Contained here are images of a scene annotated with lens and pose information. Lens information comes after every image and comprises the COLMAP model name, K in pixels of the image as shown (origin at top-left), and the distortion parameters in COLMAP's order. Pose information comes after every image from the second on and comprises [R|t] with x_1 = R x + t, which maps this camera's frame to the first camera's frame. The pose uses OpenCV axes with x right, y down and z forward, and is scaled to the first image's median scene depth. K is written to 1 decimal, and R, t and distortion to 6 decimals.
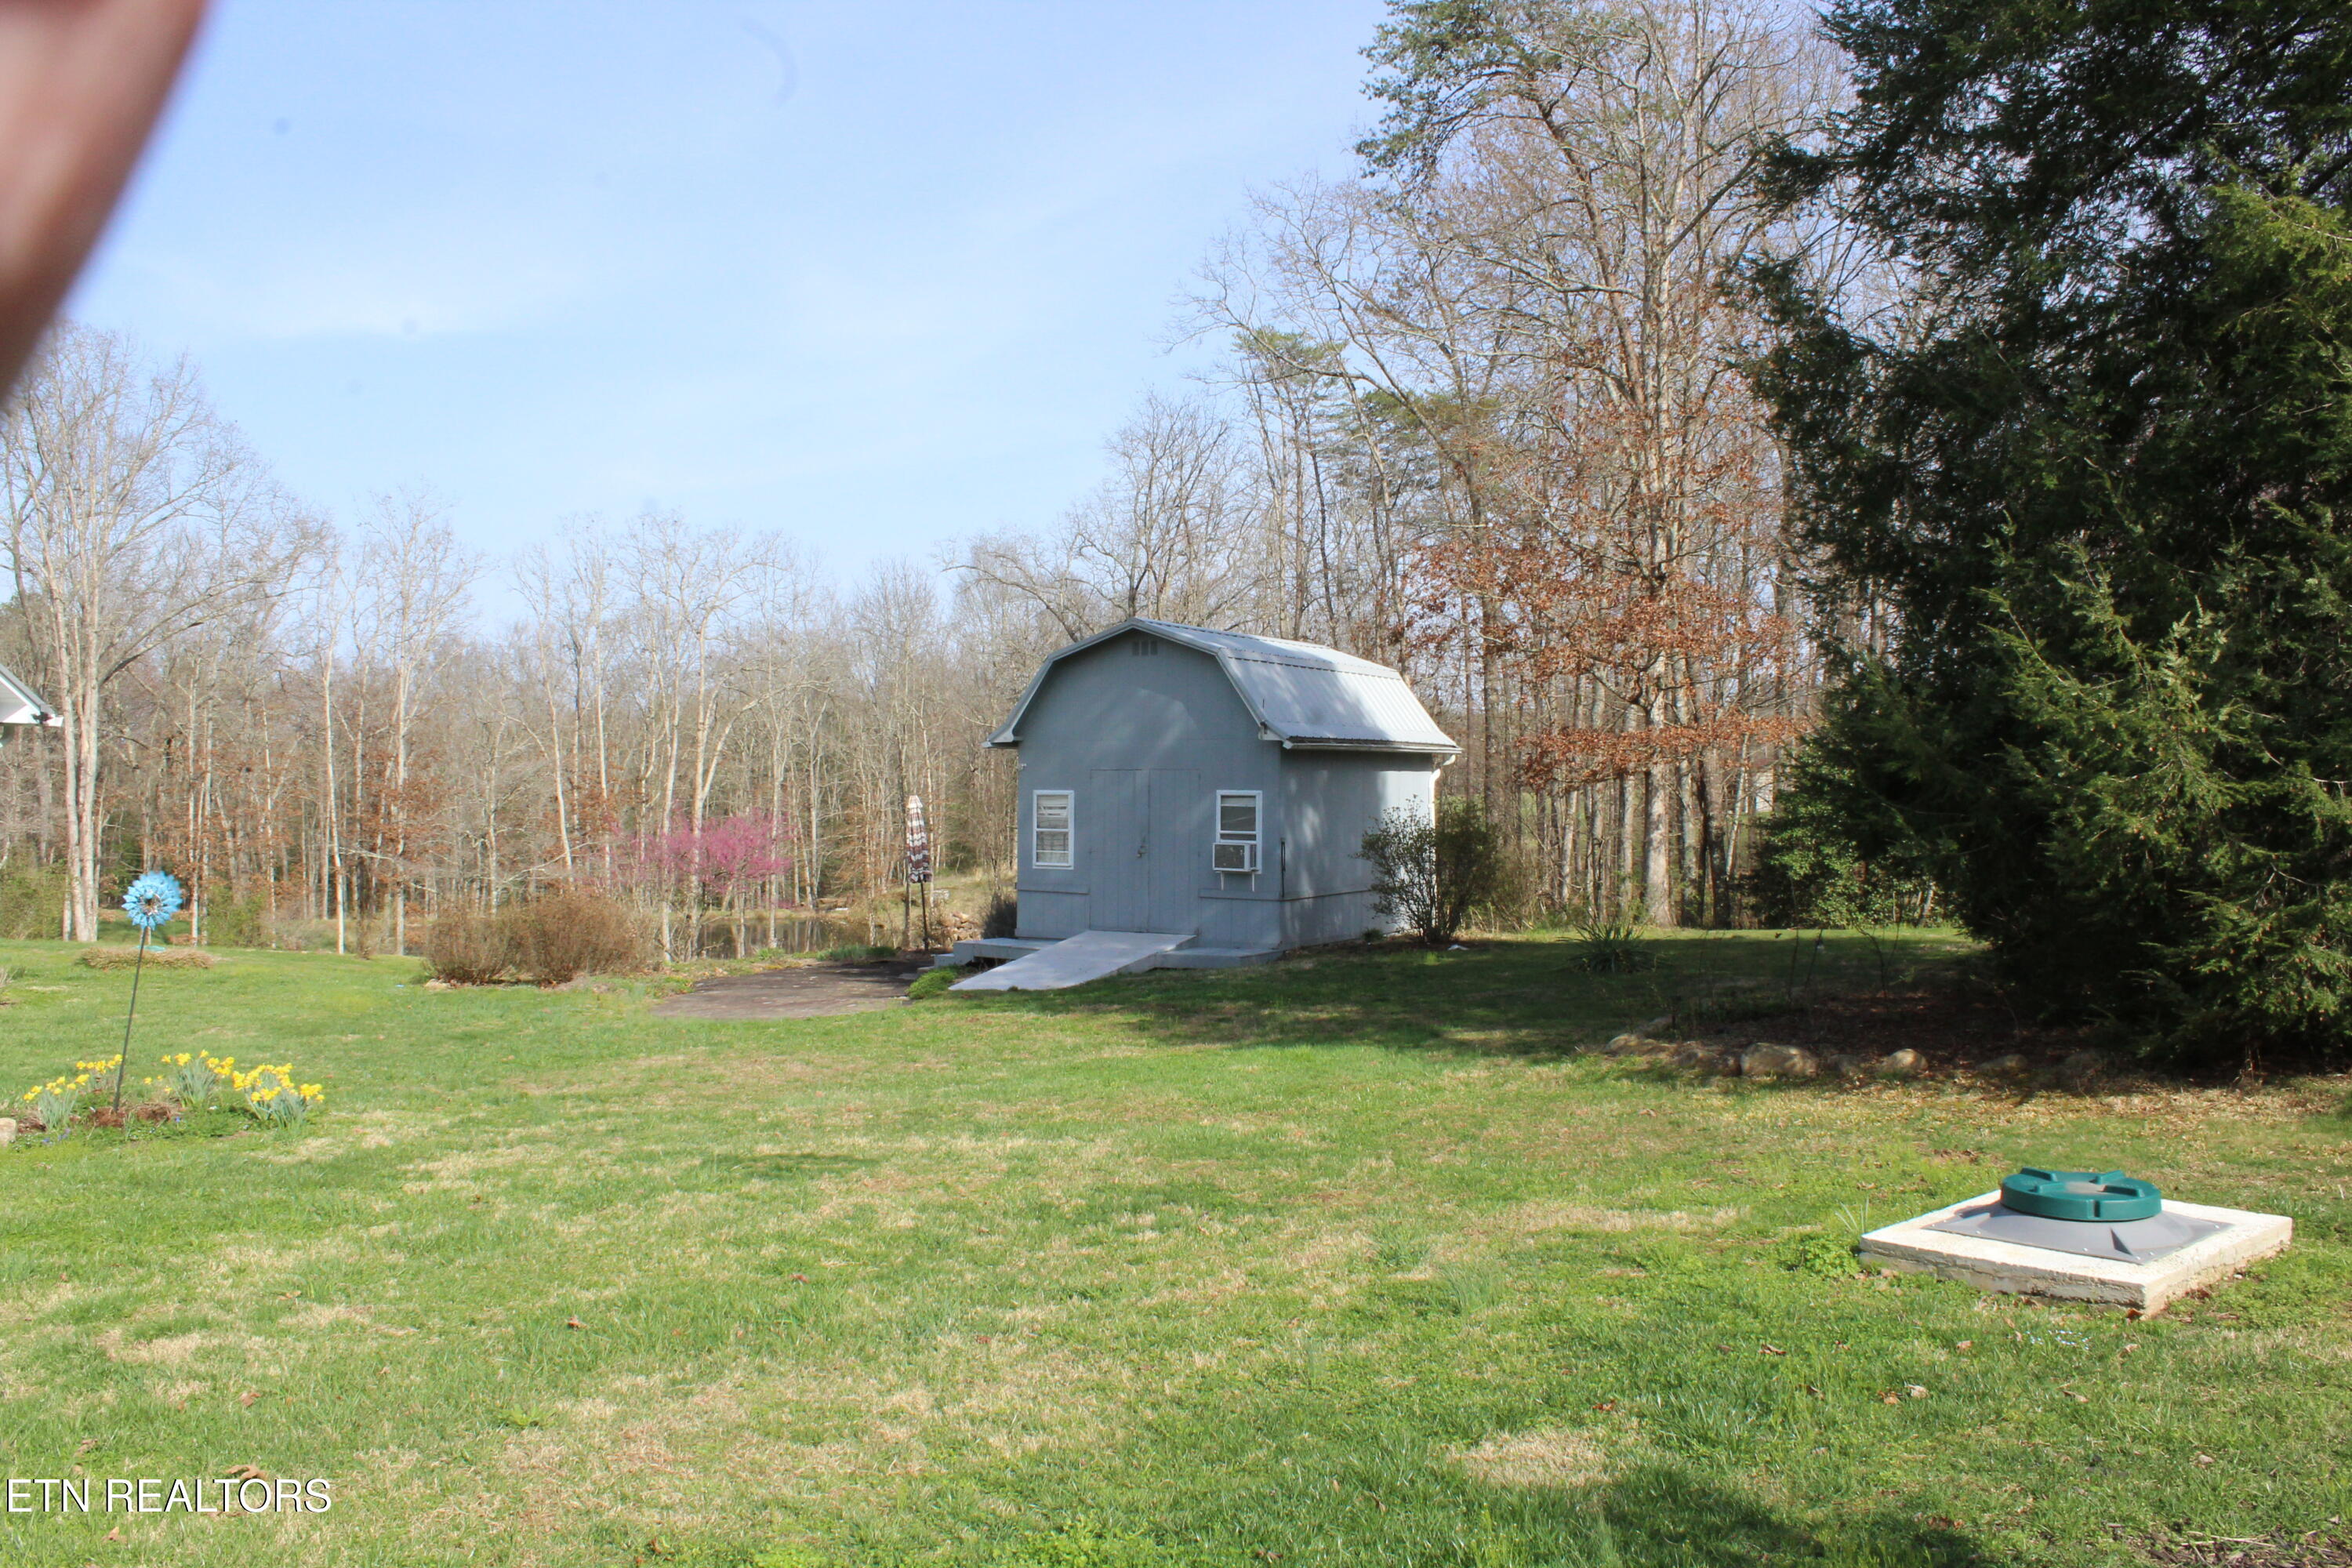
lens RADIAL K [[2003.8, 0, 1191.8], [0, 2003.8, 767.2], [0, 0, 1]] dist [-0.141318, 0.097641]
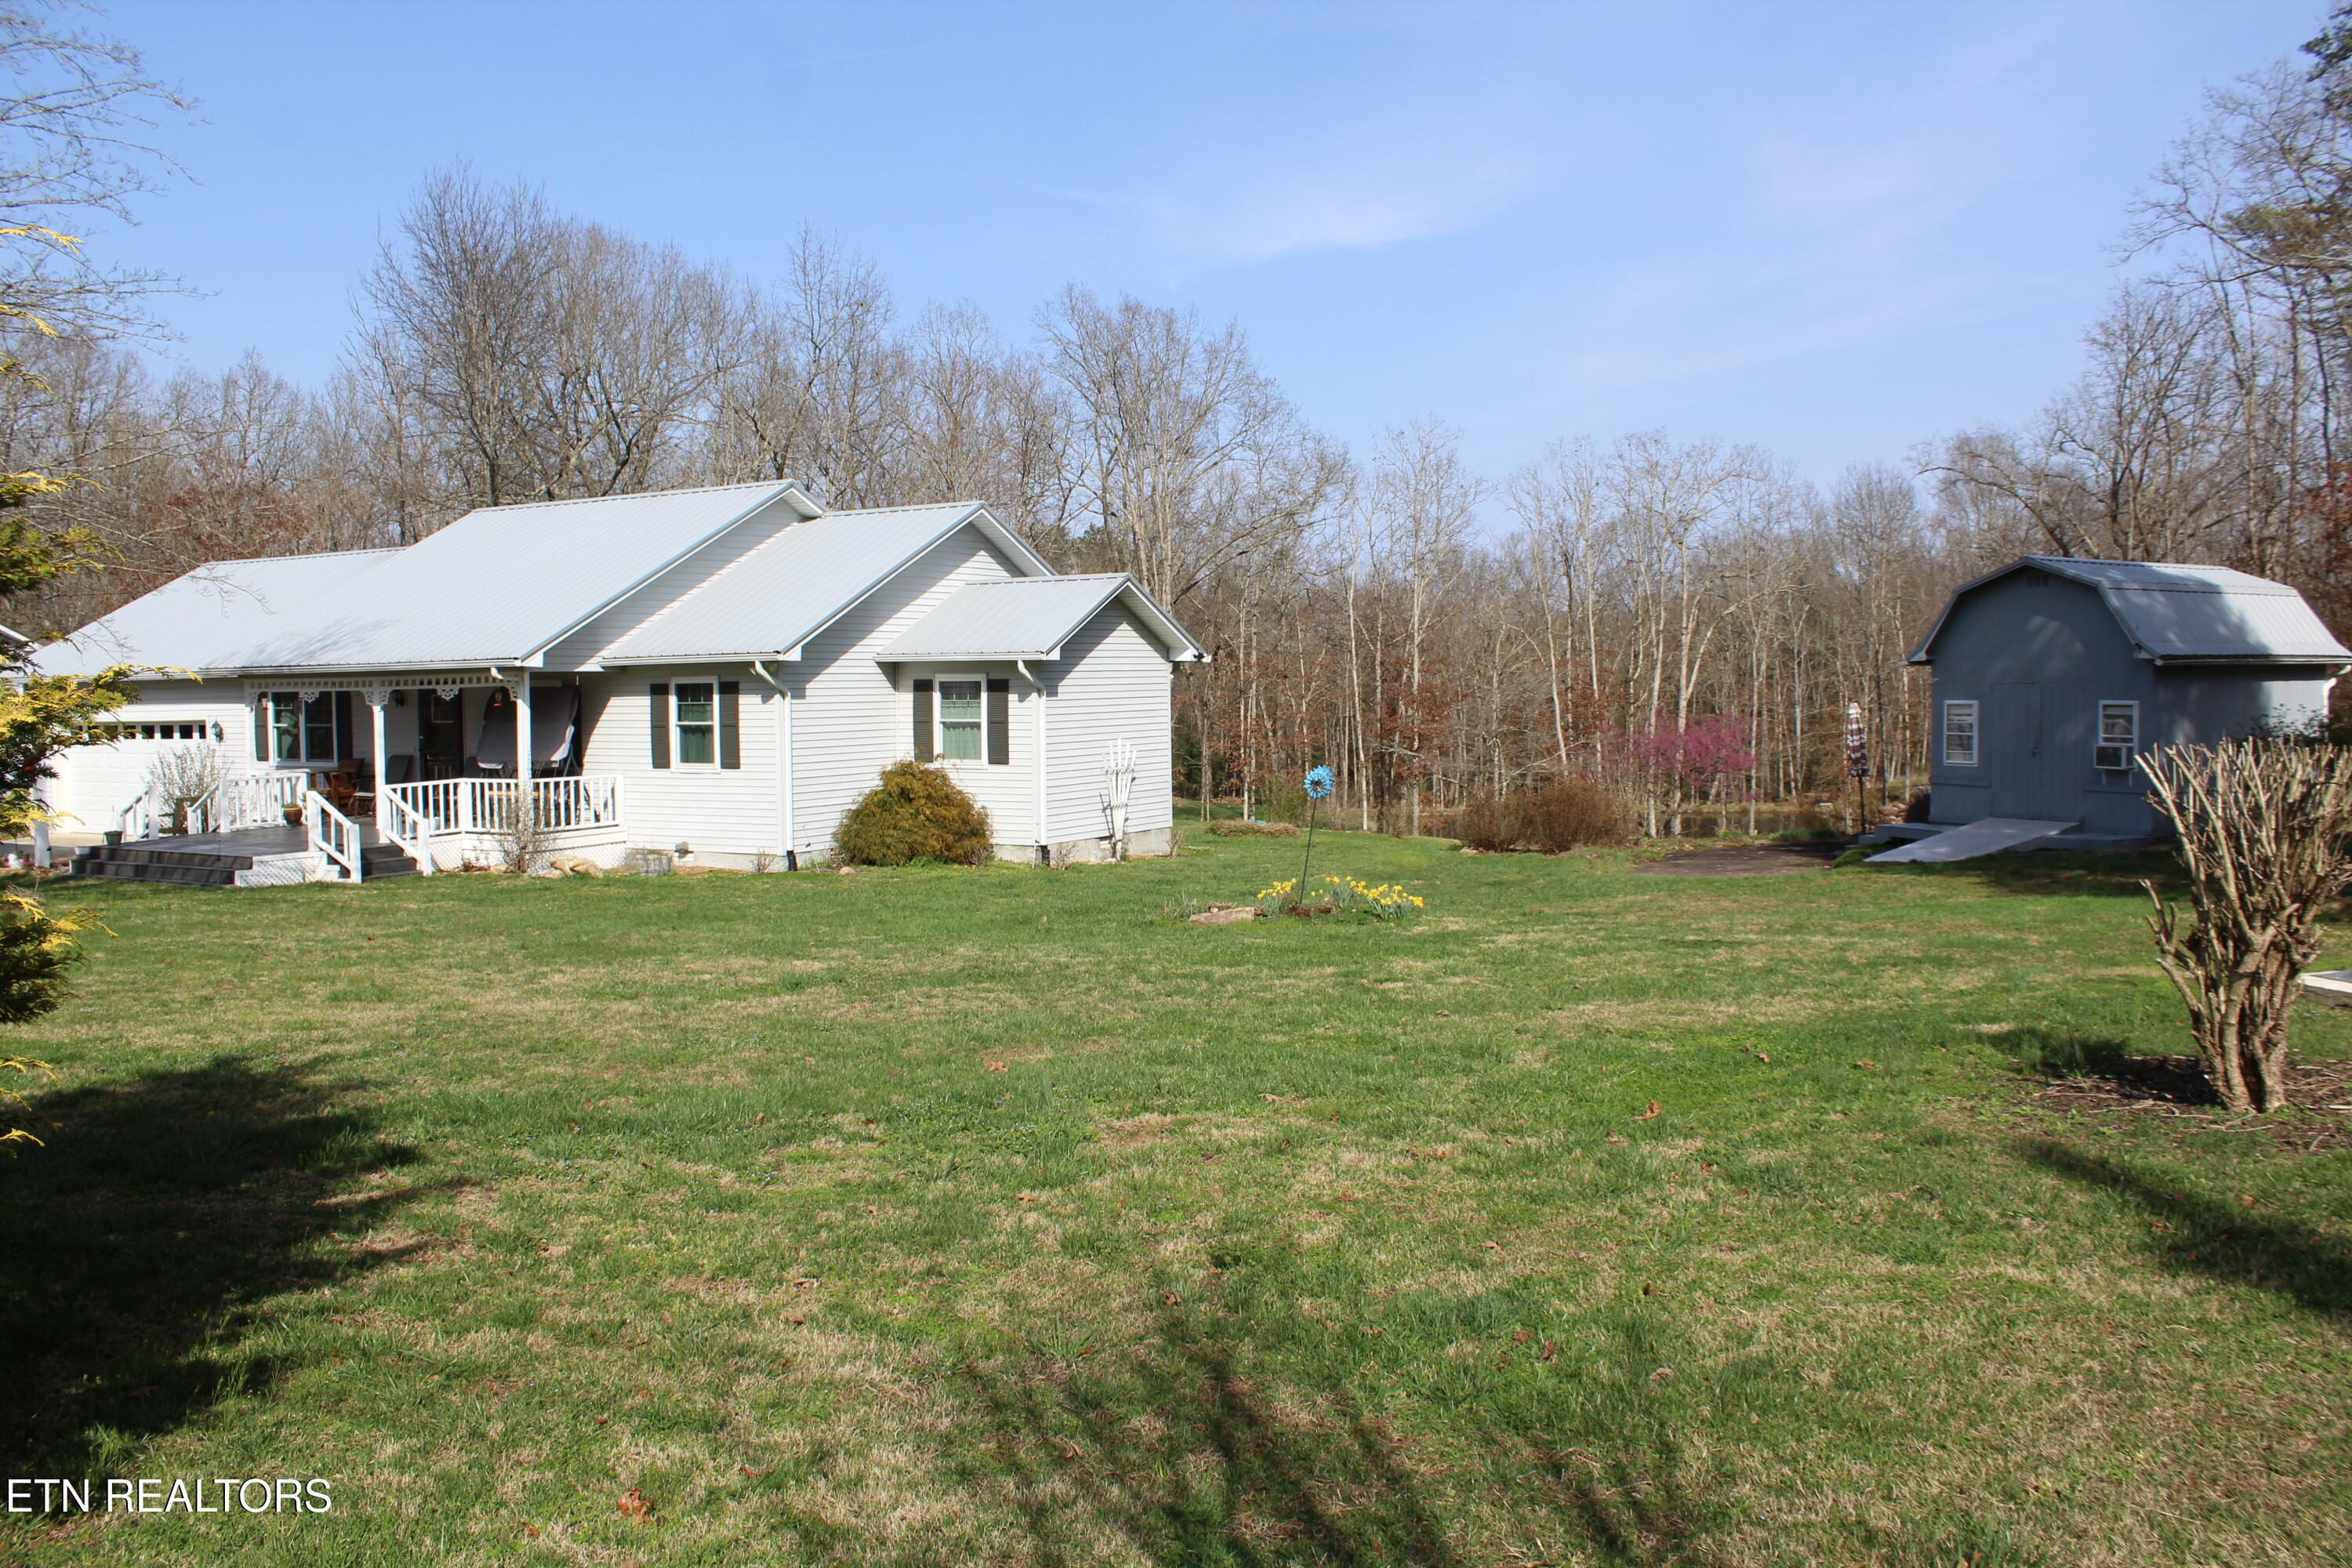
lens RADIAL K [[2003.8, 0, 1106.2], [0, 2003.8, 800.0], [0, 0, 1]] dist [-0.141318, 0.097641]
pose [[0.862833, 0.014571, -0.505279, 0.068272], [0.020729, 0.997724, 0.064169, -0.012353], [0.505064, -0.065842, 0.860567, -0.227598]]
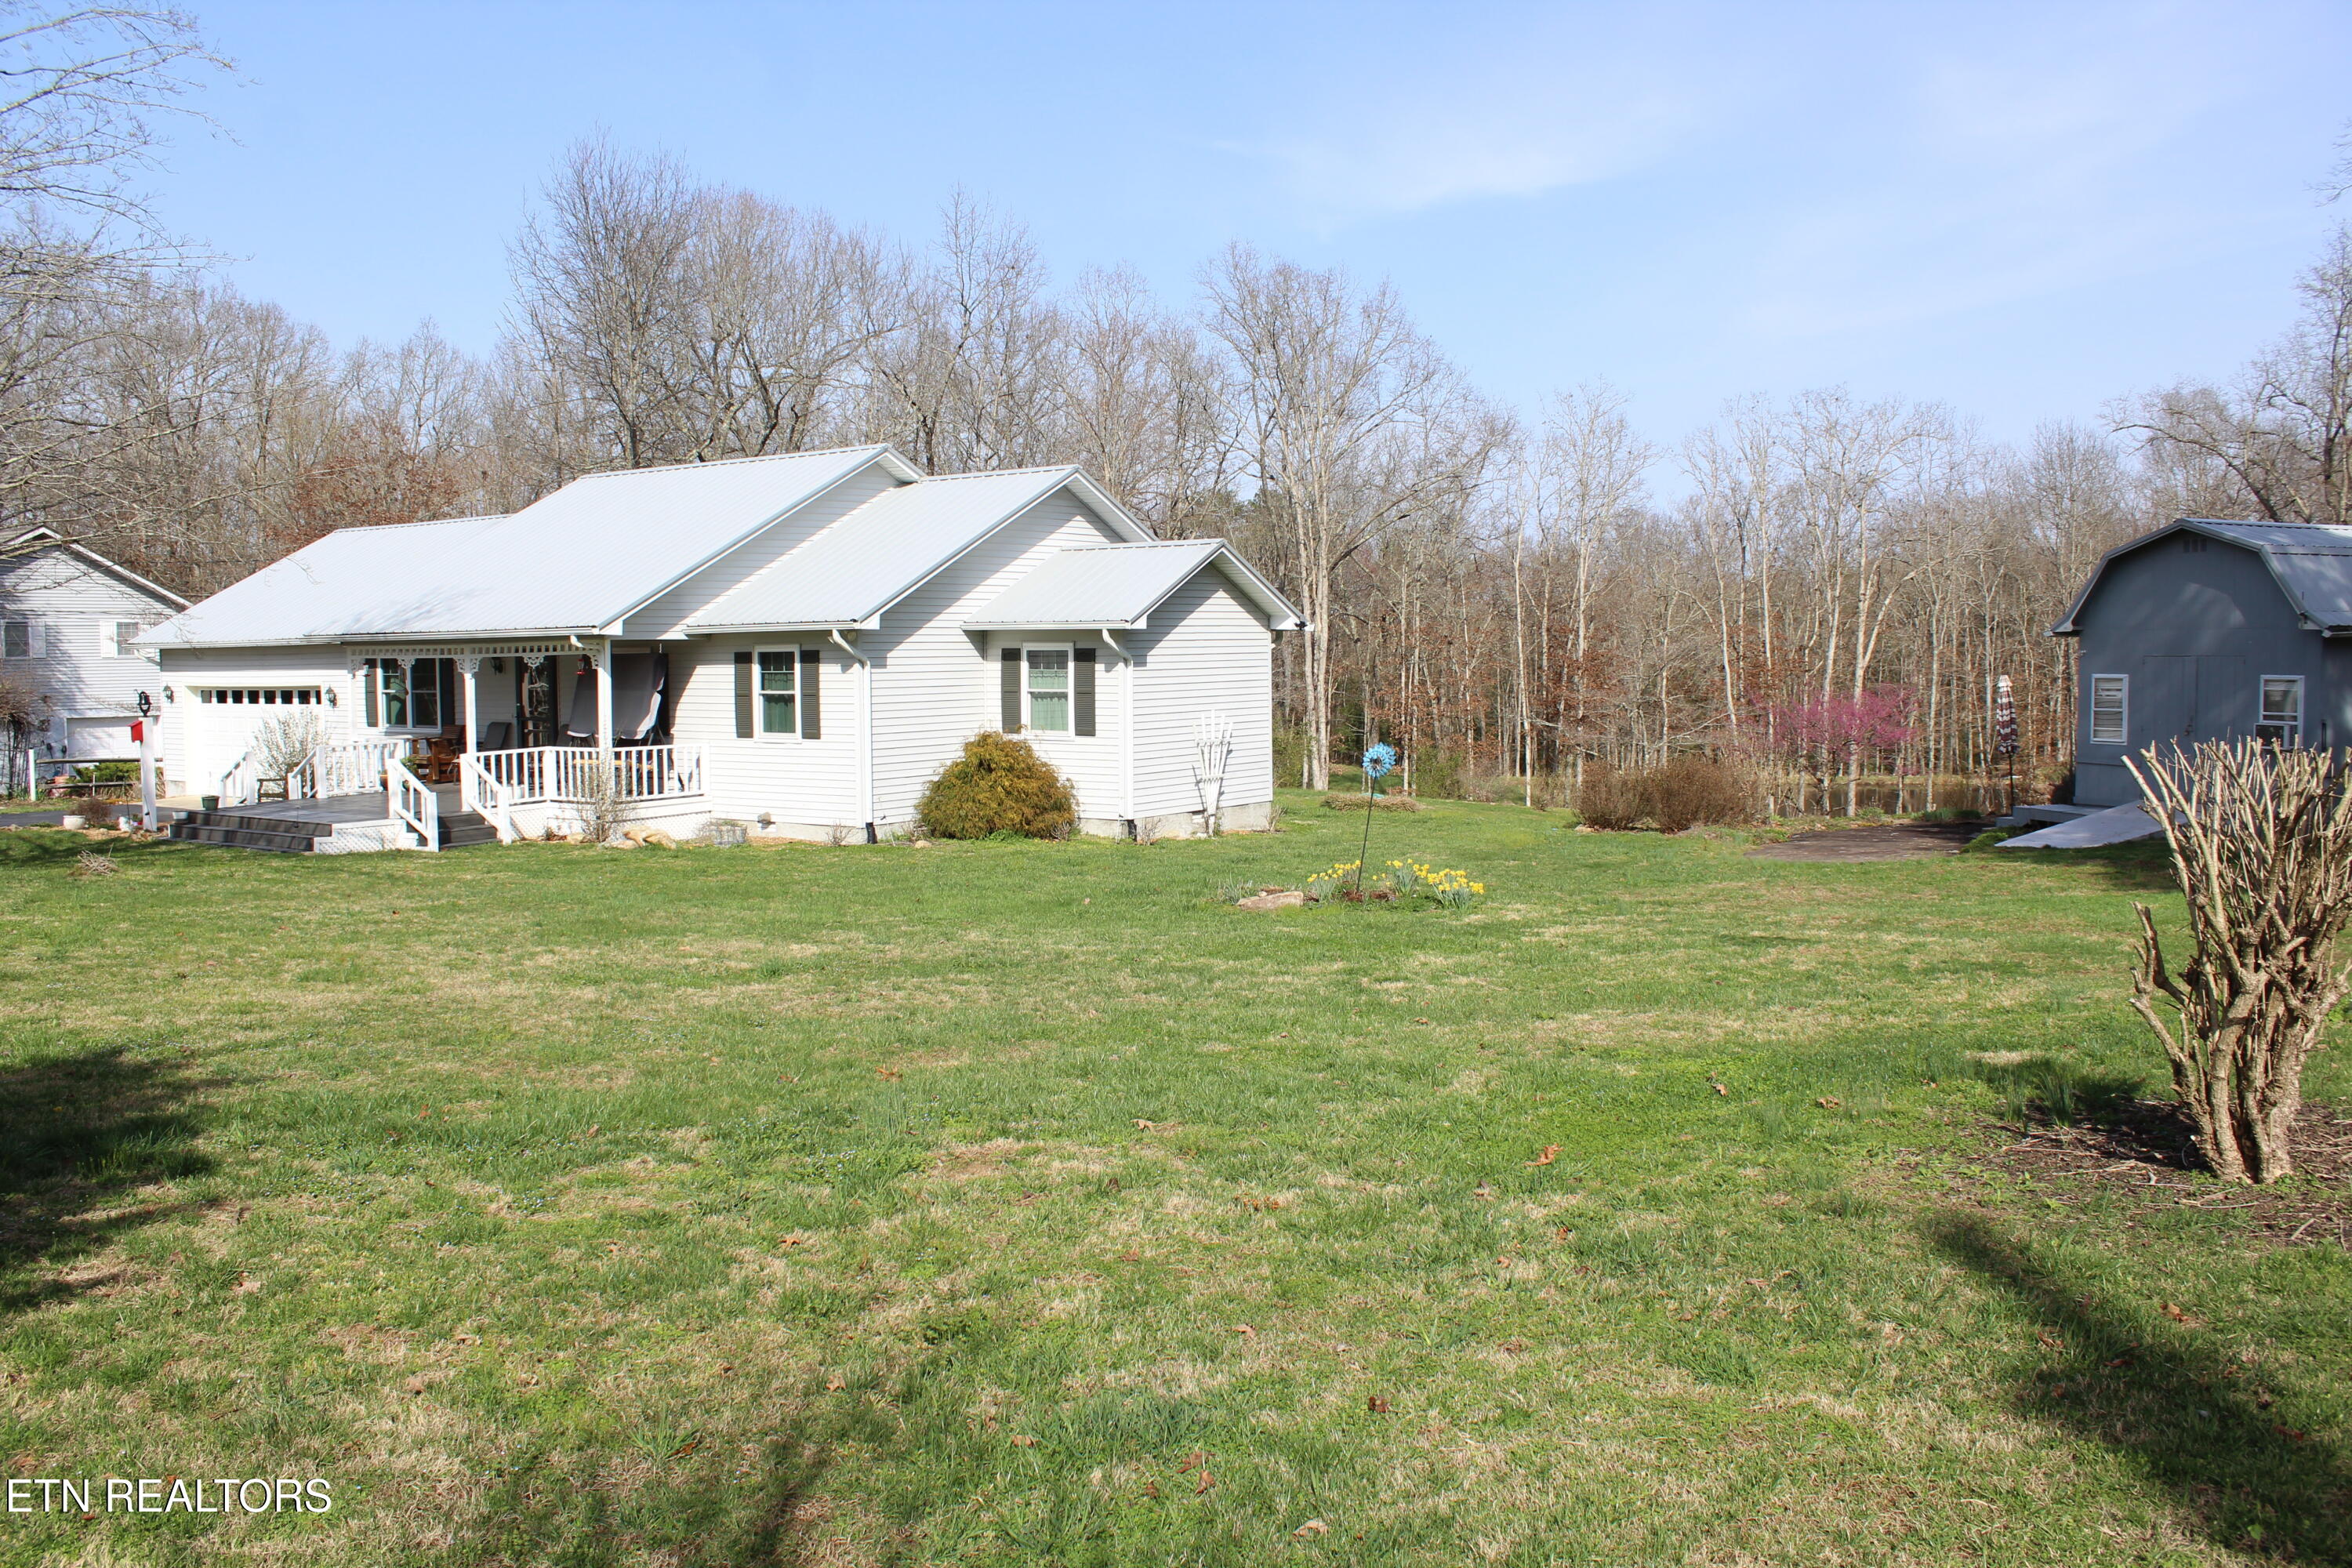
lens RADIAL K [[2003.8, 0, 1090.0], [0, 2003.8, 798.7], [0, 0, 1]] dist [-0.141318, 0.097641]
pose [[0.807354, 0.030912, -0.589257, 0.092419], [0.019865, 0.996637, 0.079500, -0.013881], [0.589733, -0.075890, 0.804025, -0.178231]]
